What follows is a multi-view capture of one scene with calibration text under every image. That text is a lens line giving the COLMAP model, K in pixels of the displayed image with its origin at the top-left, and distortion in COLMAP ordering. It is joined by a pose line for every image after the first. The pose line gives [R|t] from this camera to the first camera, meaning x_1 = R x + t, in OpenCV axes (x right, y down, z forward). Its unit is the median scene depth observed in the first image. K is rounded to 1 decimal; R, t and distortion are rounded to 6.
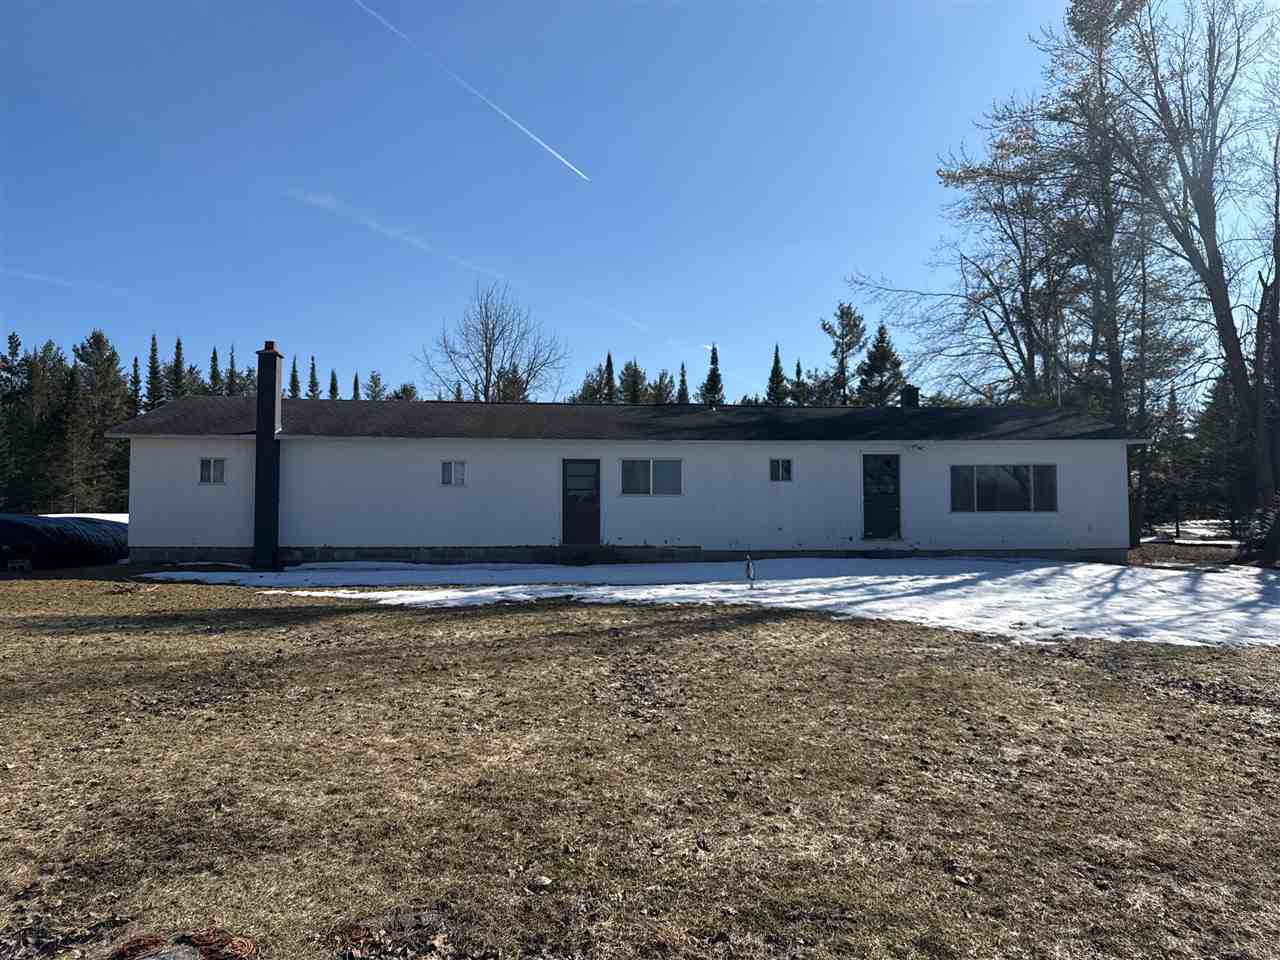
lens RADIAL K [[904.5, 0, 643.6], [0, 904.5, 488.5], [0, 0, 1]] dist [0.025897, -0.030186]
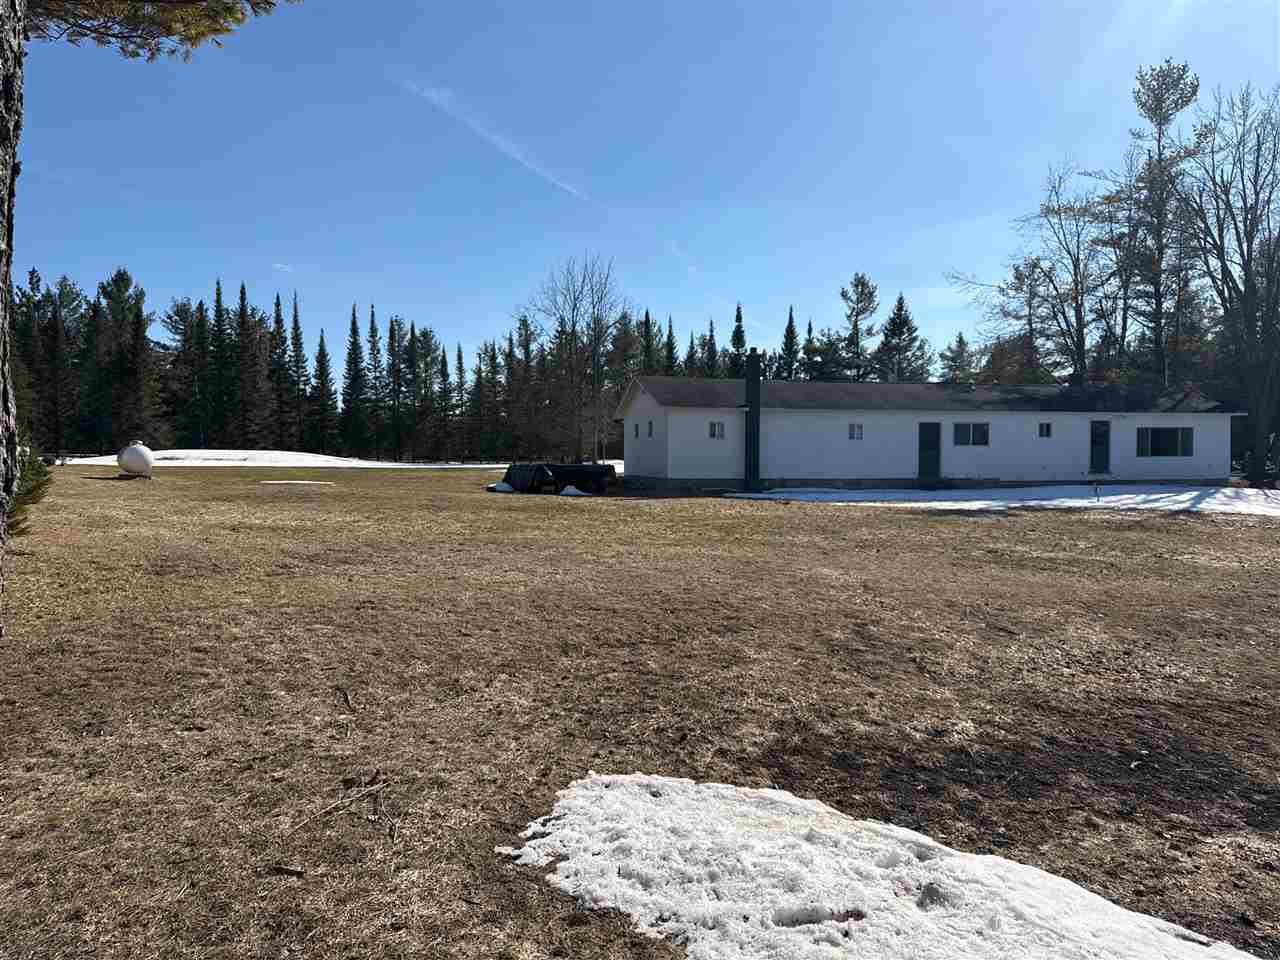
lens RADIAL K [[904.5, 0, 643.6], [0, 904.5, 488.5], [0, 0, 1]] dist [0.025897, -0.030186]
pose [[0.987635, -0.003994, 0.156722, -0.244902], [-0.007545, 0.997306, 0.072966, -0.008957], [-0.156591, -0.073246, 0.984944, -0.148580]]
